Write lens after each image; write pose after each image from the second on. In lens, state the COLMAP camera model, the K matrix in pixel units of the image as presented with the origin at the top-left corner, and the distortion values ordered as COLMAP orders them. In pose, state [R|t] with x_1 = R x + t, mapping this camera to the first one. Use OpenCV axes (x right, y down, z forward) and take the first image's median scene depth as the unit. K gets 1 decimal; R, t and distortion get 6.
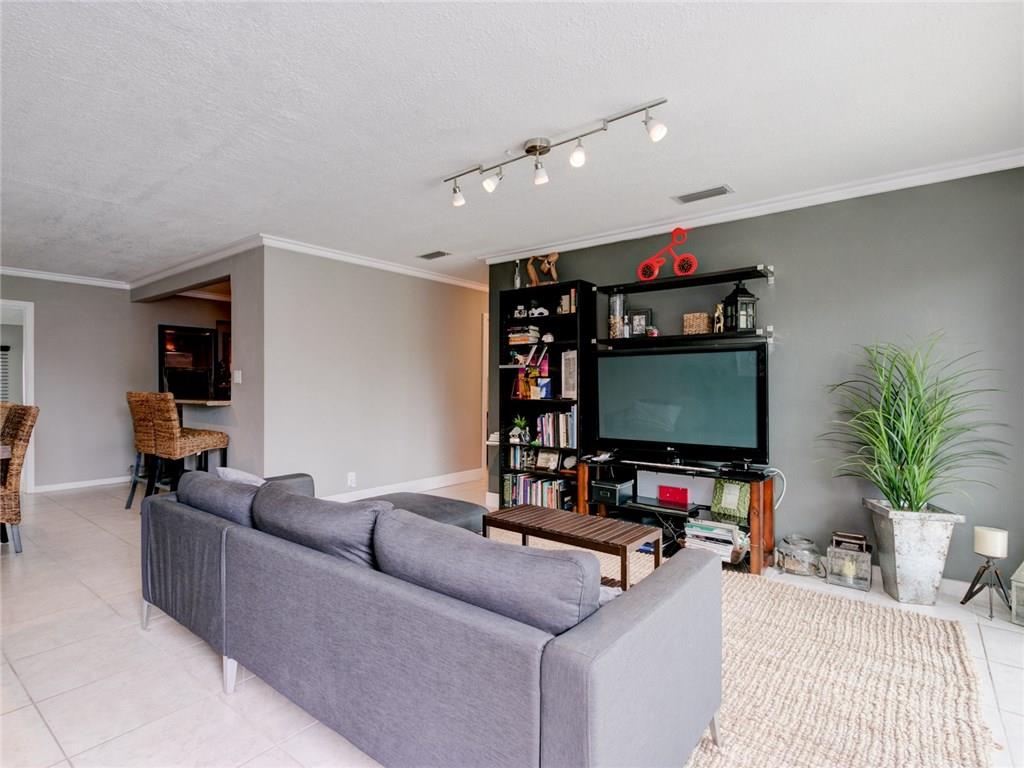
lens RADIAL K [[552.5, 0, 510.7], [0, 552.5, 388.5], [0, 0, 1]] dist [0.009942, -0.001292]
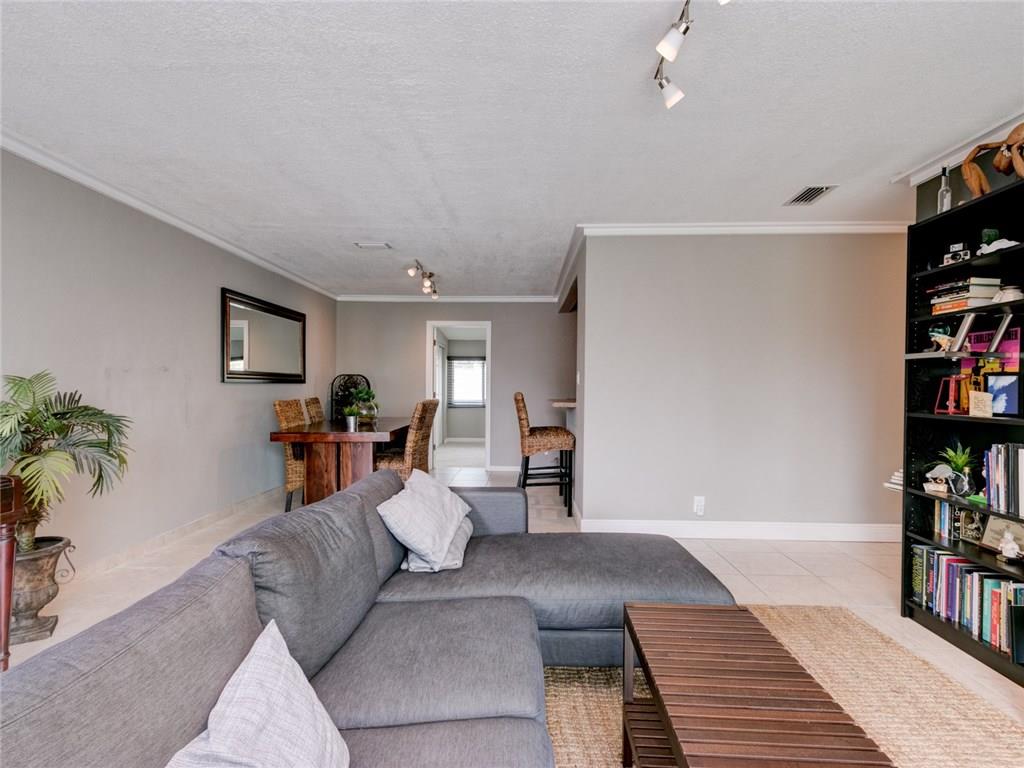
lens RADIAL K [[552.5, 0, 510.7], [0, 552.5, 388.5], [0, 0, 1]] dist [0.009942, -0.001292]
pose [[0.578044, 0.006880, -0.815977, 0.216148], [-0.007511, 0.999967, 0.003111, -0.004938], [0.815971, 0.004330, 0.578076, 0.326328]]
